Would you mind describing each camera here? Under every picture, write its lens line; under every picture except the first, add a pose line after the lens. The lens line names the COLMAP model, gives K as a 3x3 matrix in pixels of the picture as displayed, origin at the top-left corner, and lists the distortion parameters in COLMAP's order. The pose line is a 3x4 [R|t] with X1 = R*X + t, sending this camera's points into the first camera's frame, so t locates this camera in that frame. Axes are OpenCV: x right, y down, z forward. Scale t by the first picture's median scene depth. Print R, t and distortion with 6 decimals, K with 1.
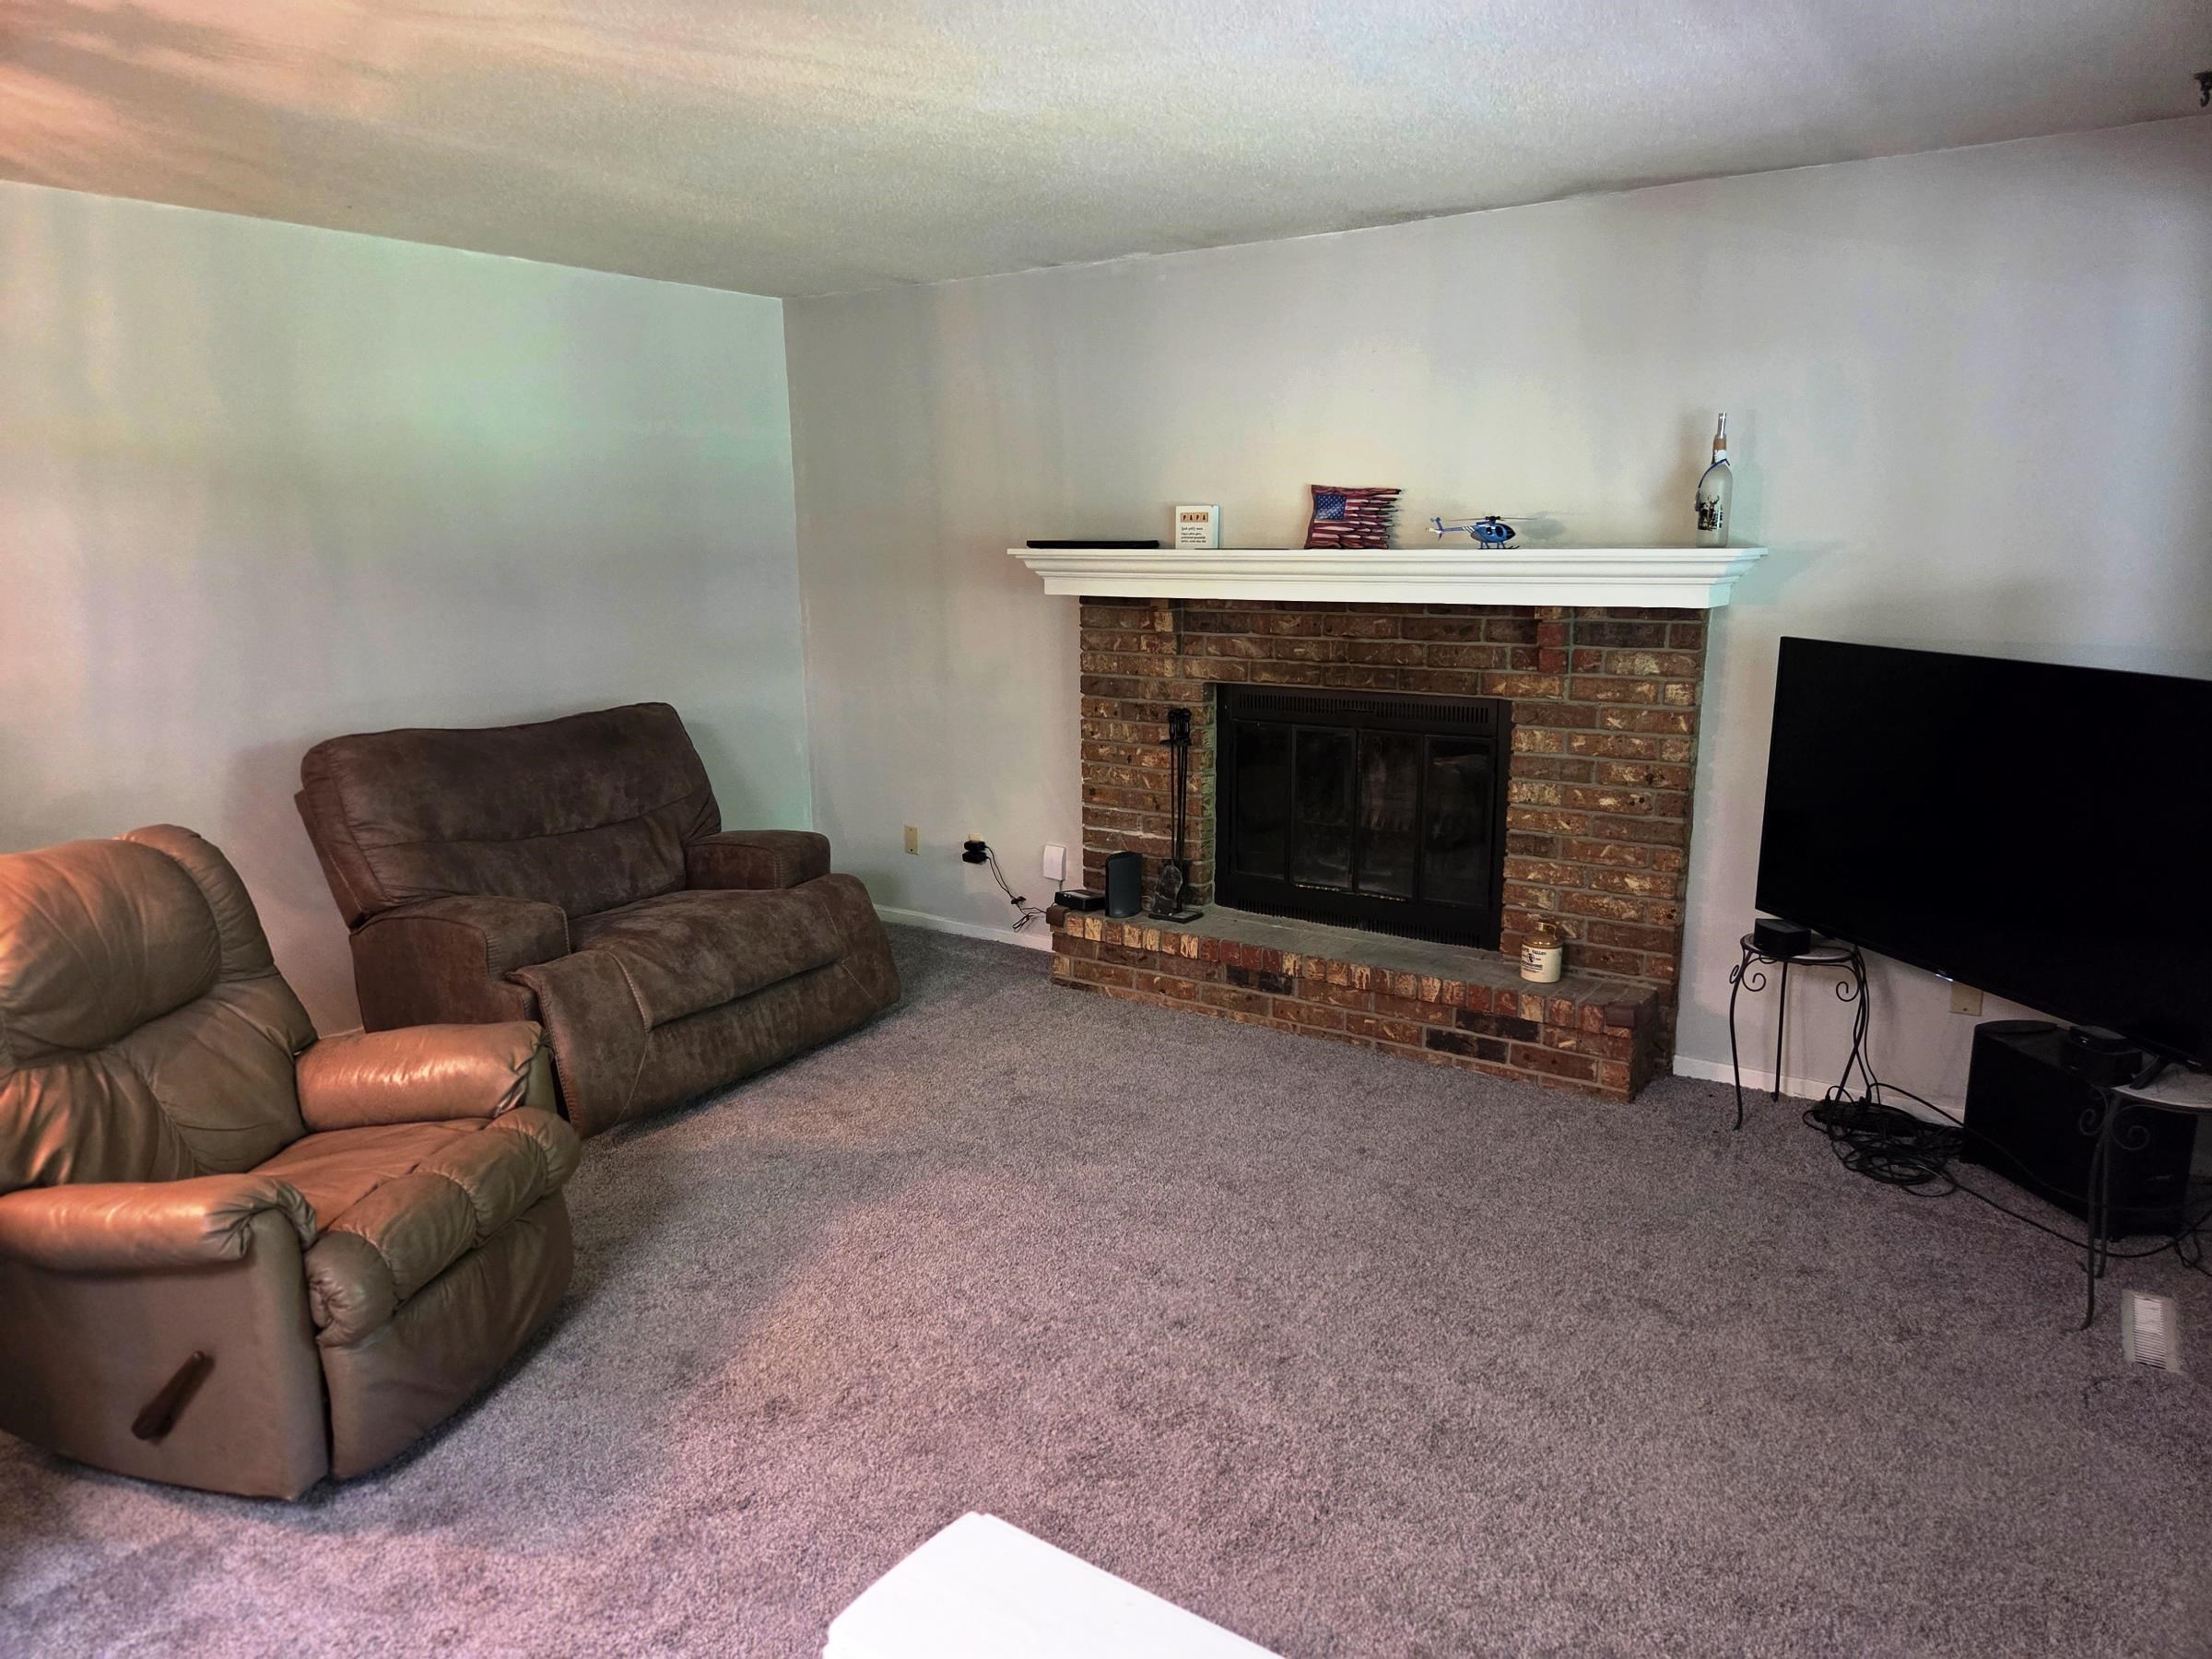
lens RADIAL K [[1490.2, 0, 1094.3], [0, 1490.2, 839.6], [0, 0, 1]] dist [0.056105, -0.047167]
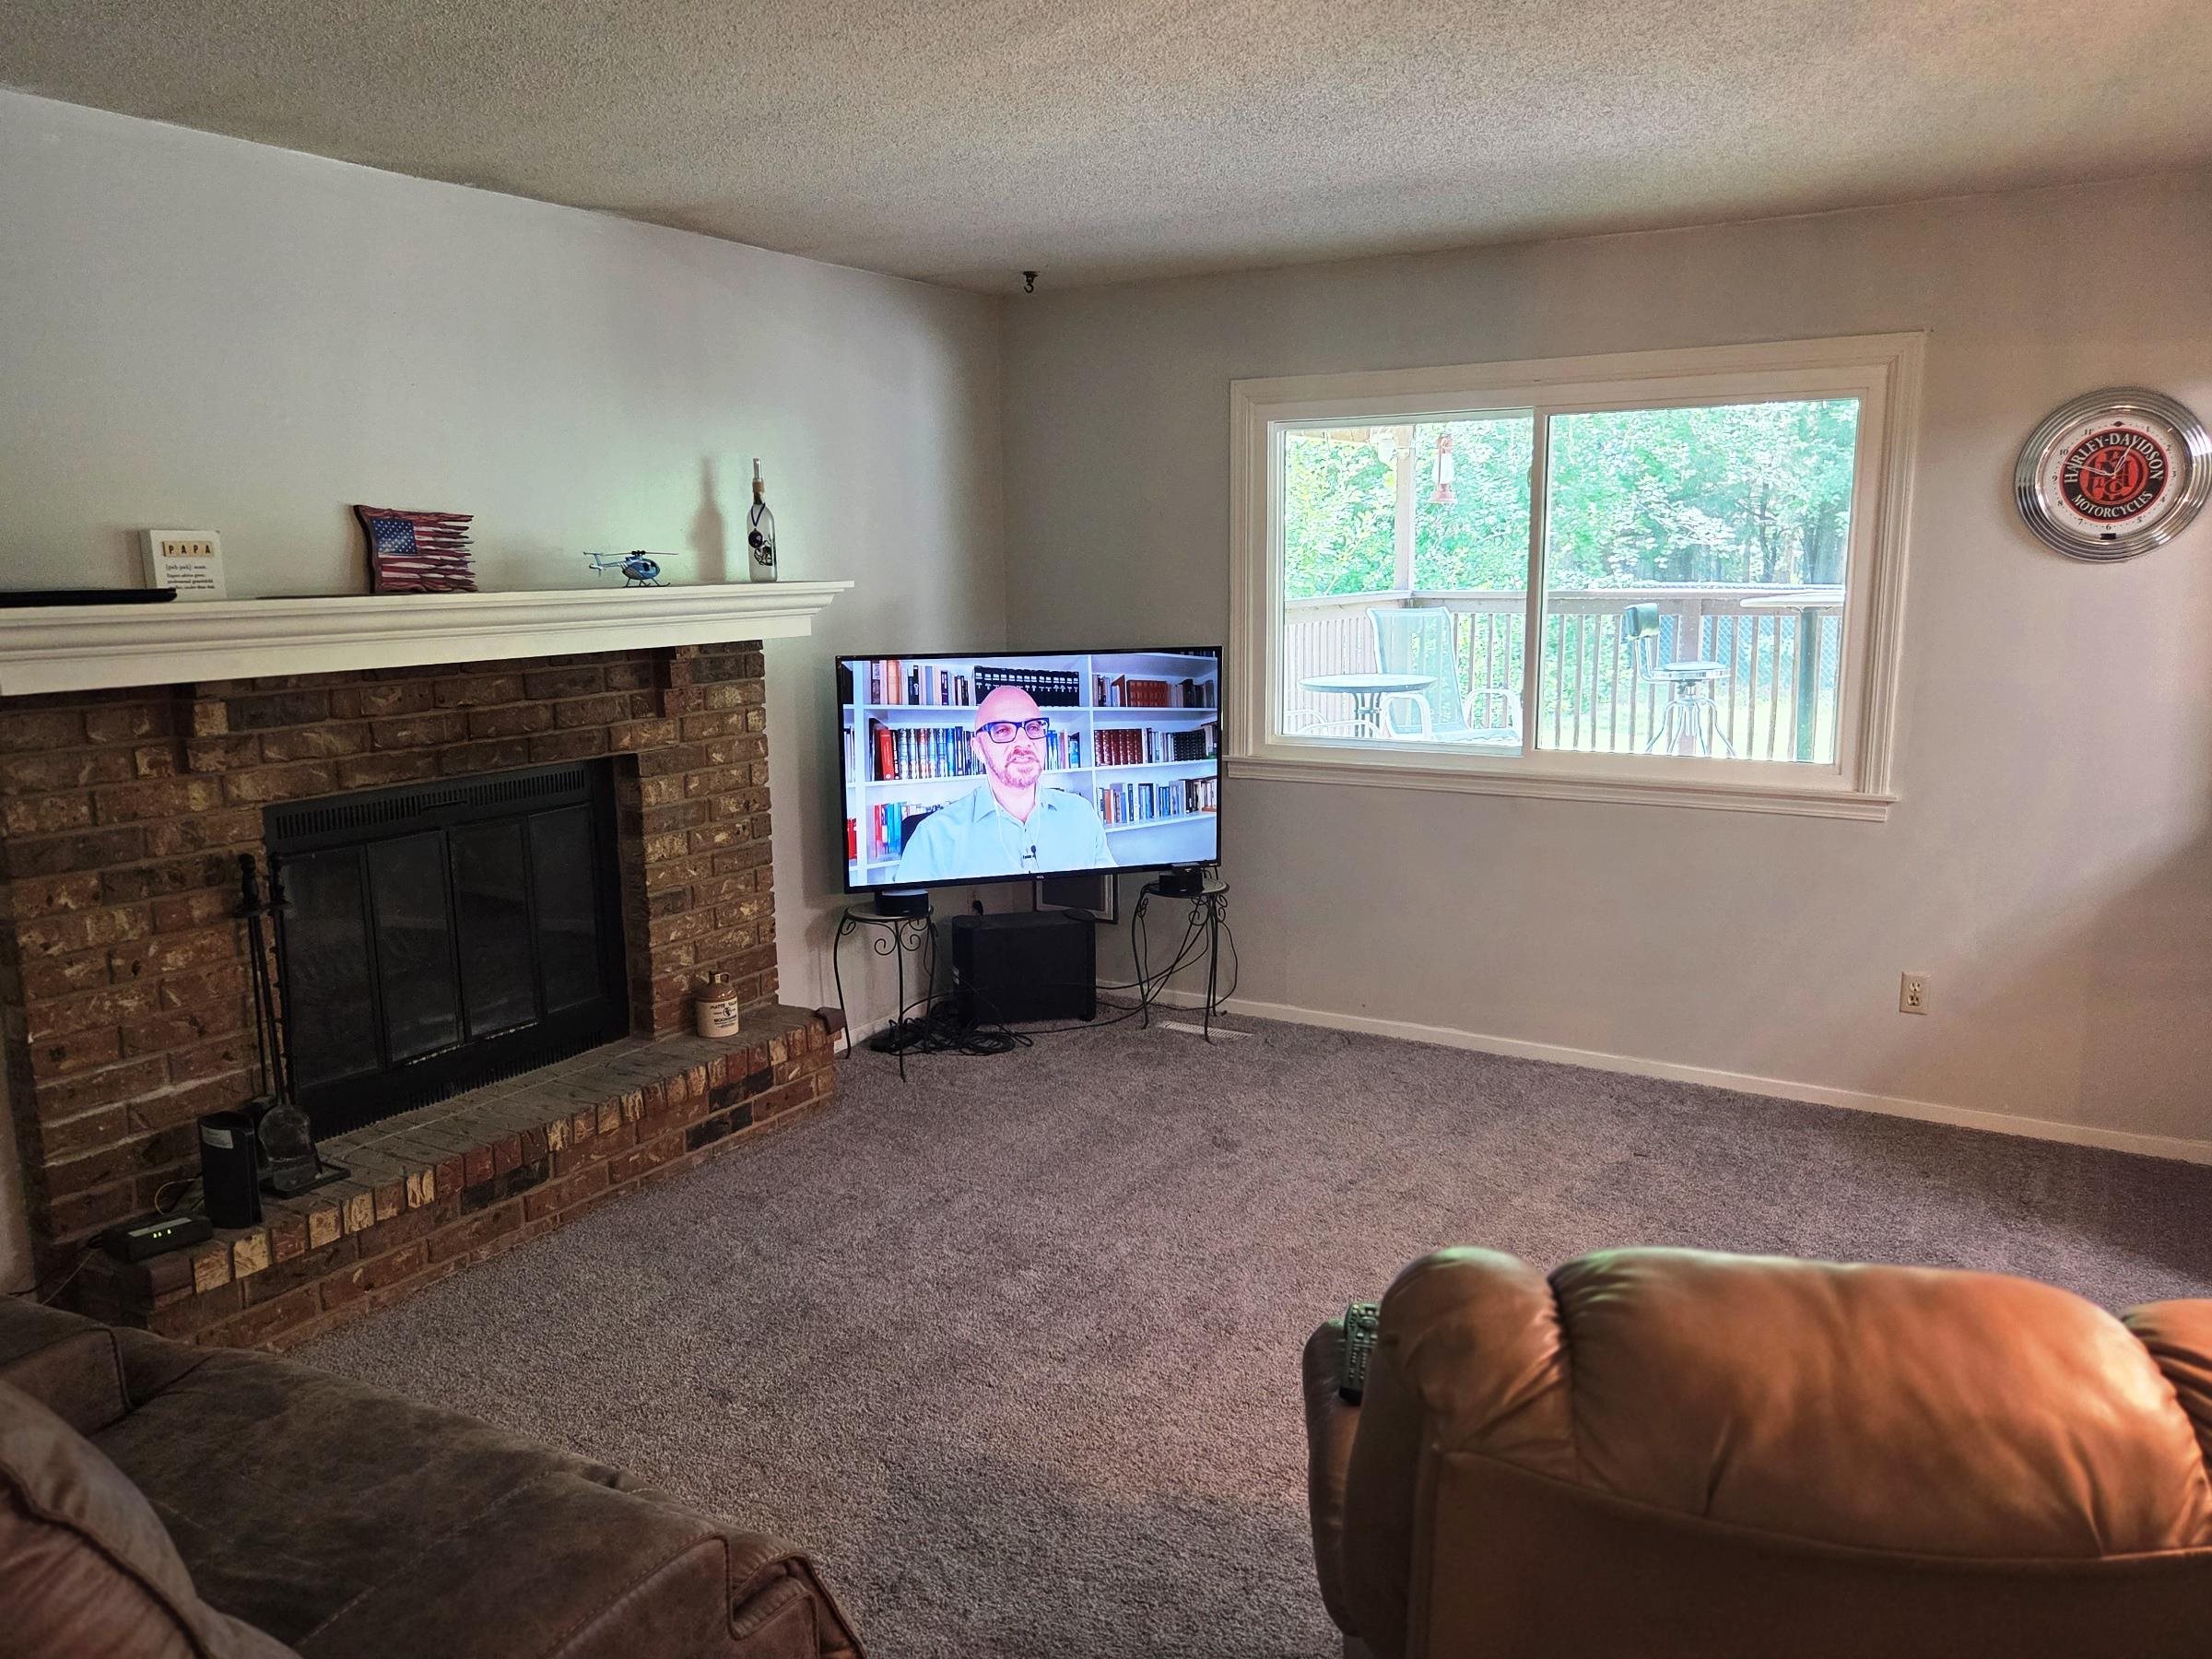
lens RADIAL K [[1658.2, 0, 1103.9], [0, 1658.2, 836.3], [0, 0, 1]] dist [0.041261, -0.027253]
pose [[-0.075175, -0.161750, 0.983964, -0.704581], [0.217239, 0.960399, 0.174473, -0.151164], [-0.973219, 0.226872, -0.037060, 0.738092]]
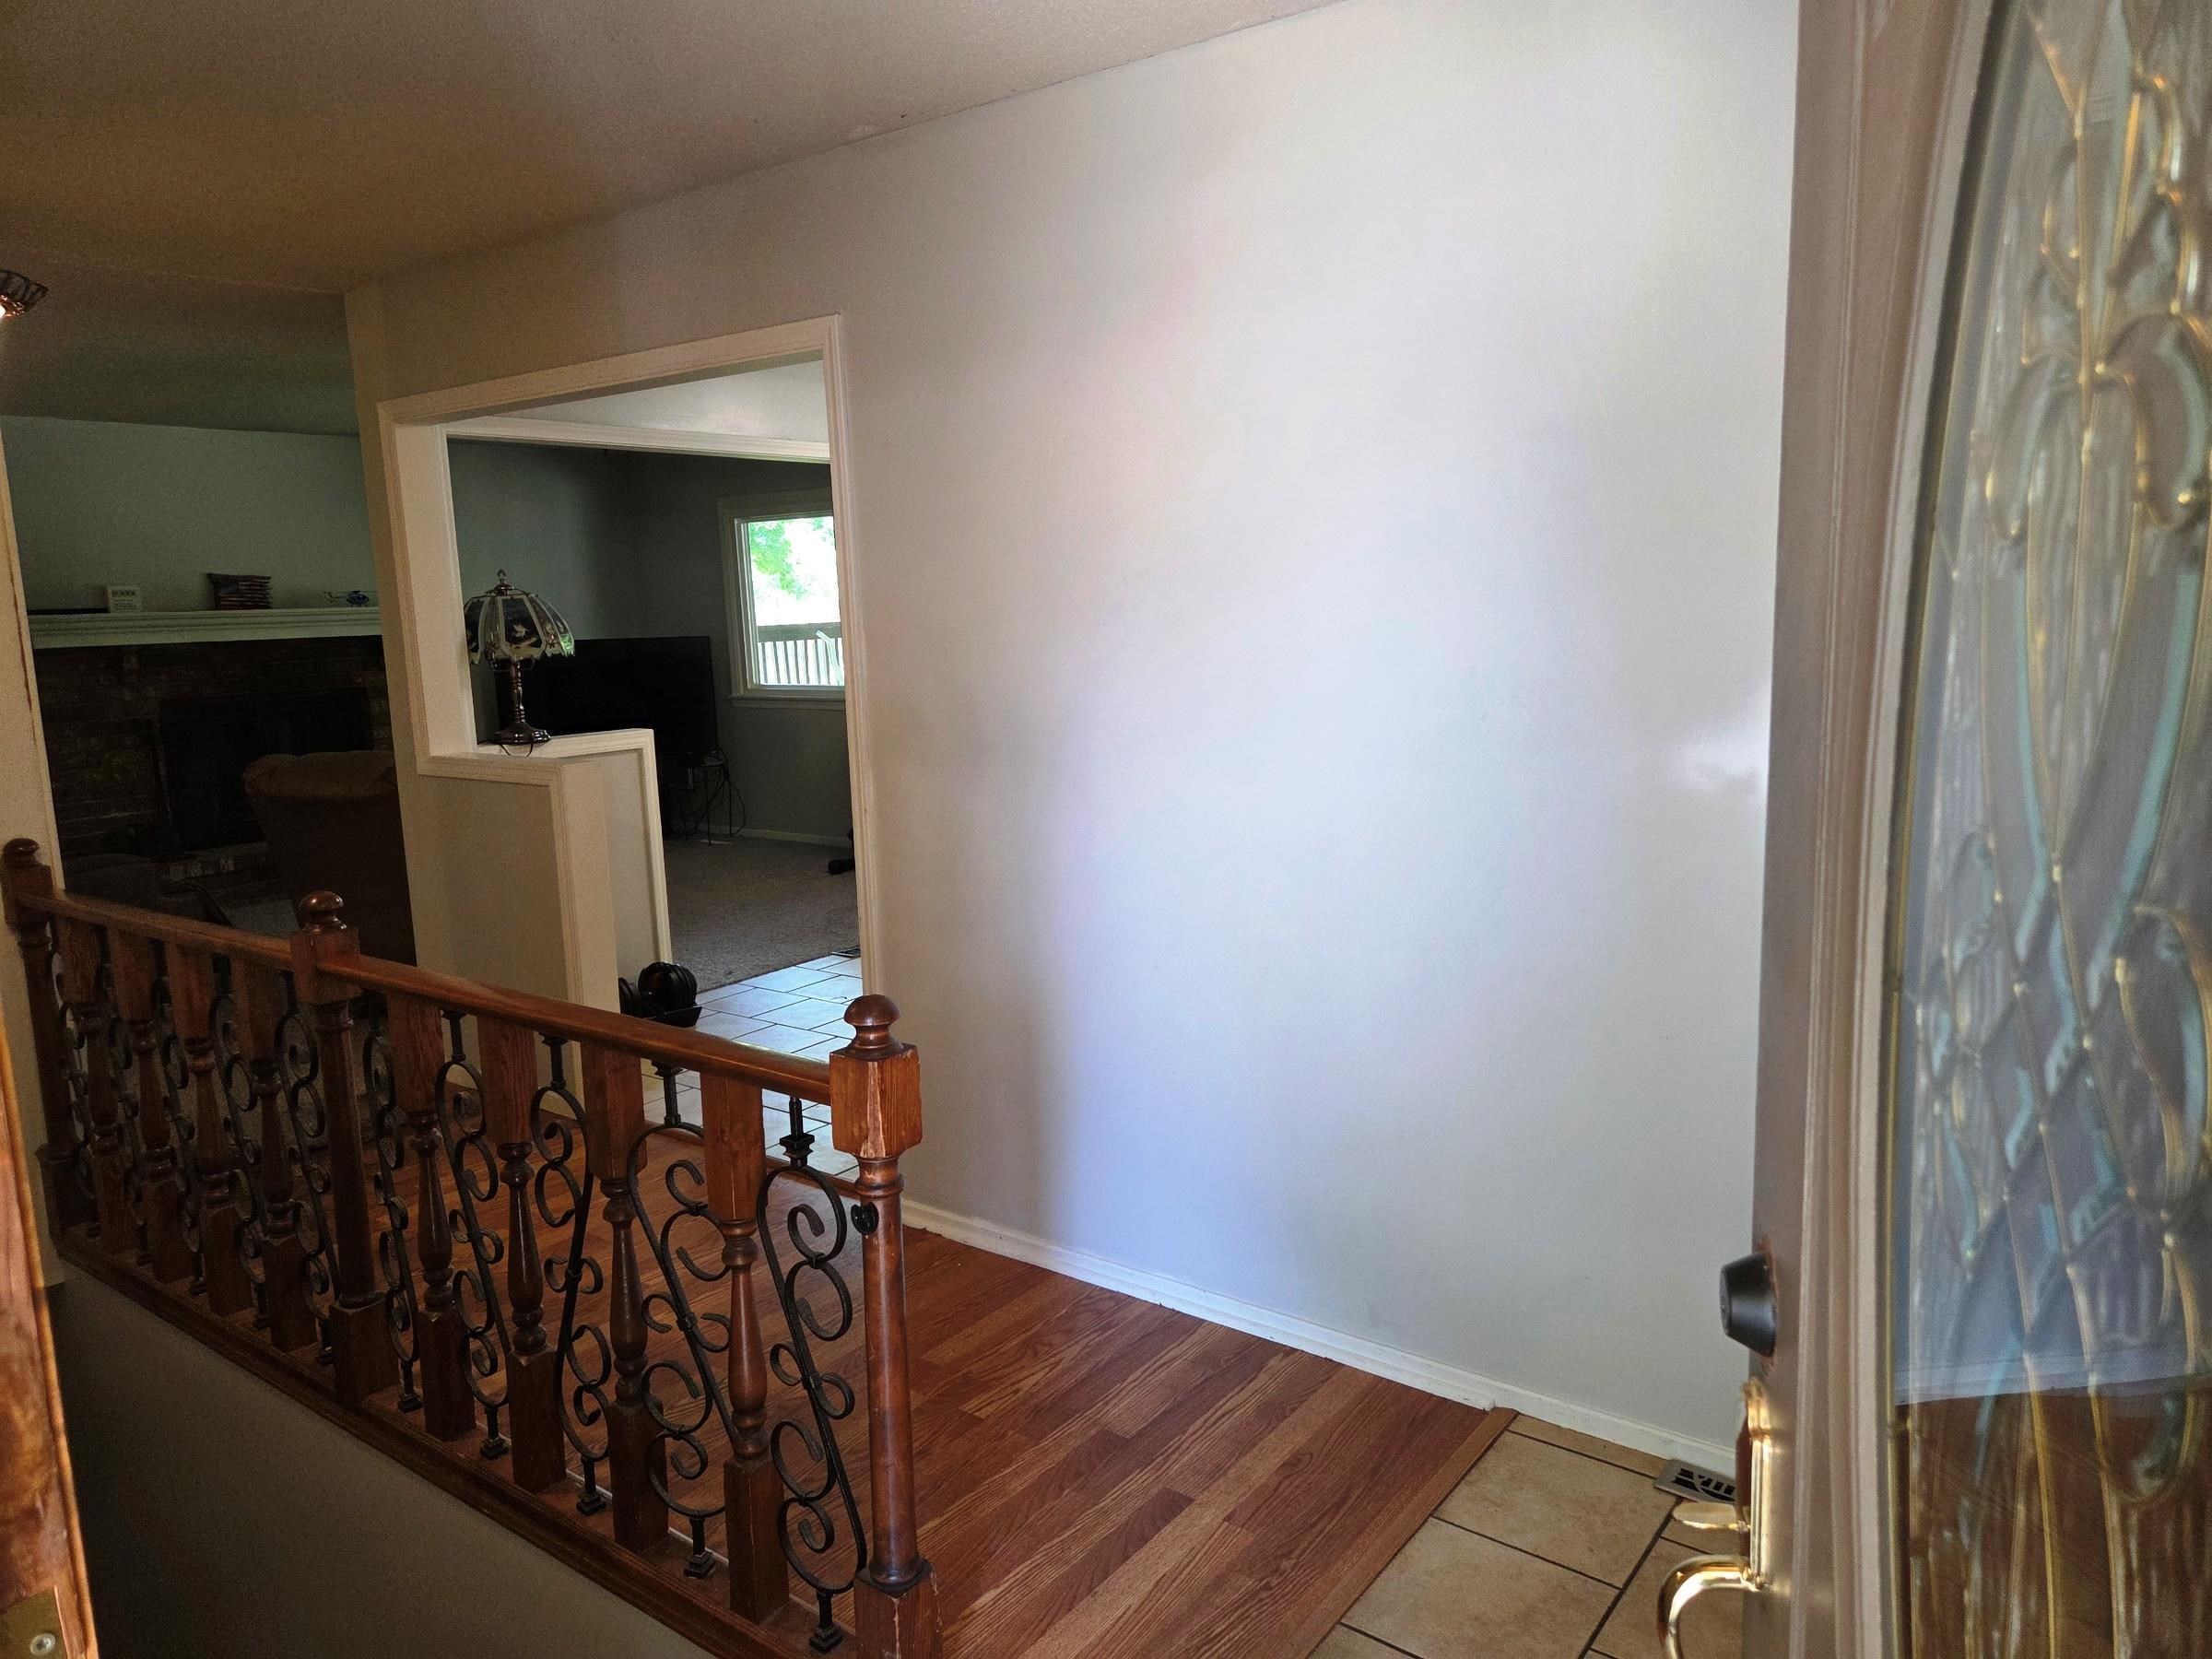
lens RADIAL K [[1490.2, 0, 1114.1], [0, 1490.2, 827.6], [0, 0, 1]] dist [0.056105, -0.047167]
pose [[0.017146, -0.153000, 0.988078, -1.556238], [0.231251, 0.962035, 0.144954, 0.021247], [-0.972743, 0.226008, 0.051876, 0.011828]]
